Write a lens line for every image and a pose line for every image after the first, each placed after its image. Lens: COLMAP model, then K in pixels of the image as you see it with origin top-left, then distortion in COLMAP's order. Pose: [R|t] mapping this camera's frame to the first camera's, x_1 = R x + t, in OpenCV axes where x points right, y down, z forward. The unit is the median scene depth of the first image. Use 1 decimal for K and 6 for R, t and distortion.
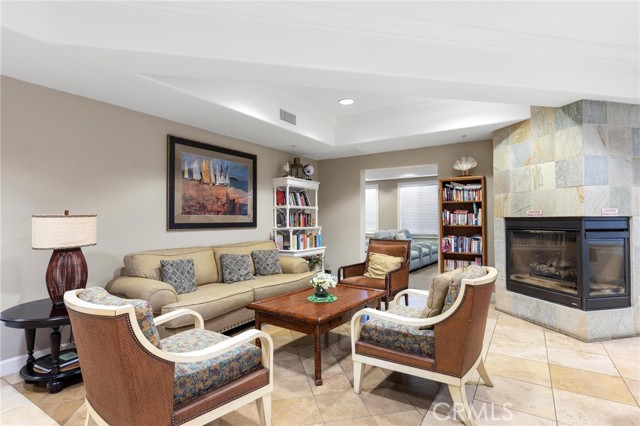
lens RADIAL K [[331.9, 0, 320.3], [0, 331.9, 213.8], [0, 0, 1]] dist [0.000458, 0.000077]
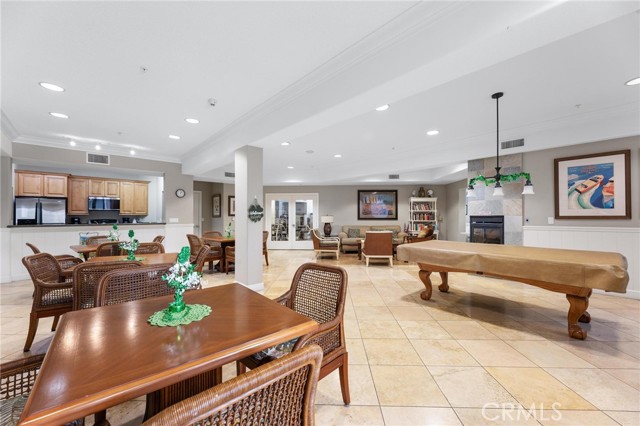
lens RADIAL K [[248.6, 0, 319.3], [0, 248.6, 214.1], [0, 0, 1]] dist [0.000027, 0.000005]
pose [[0.513416, -0.006590, -0.858115, 1.274916], [0.013196, 0.999913, 0.000217, -0.010909], [0.858038, -0.011435, 0.513458, -0.493136]]
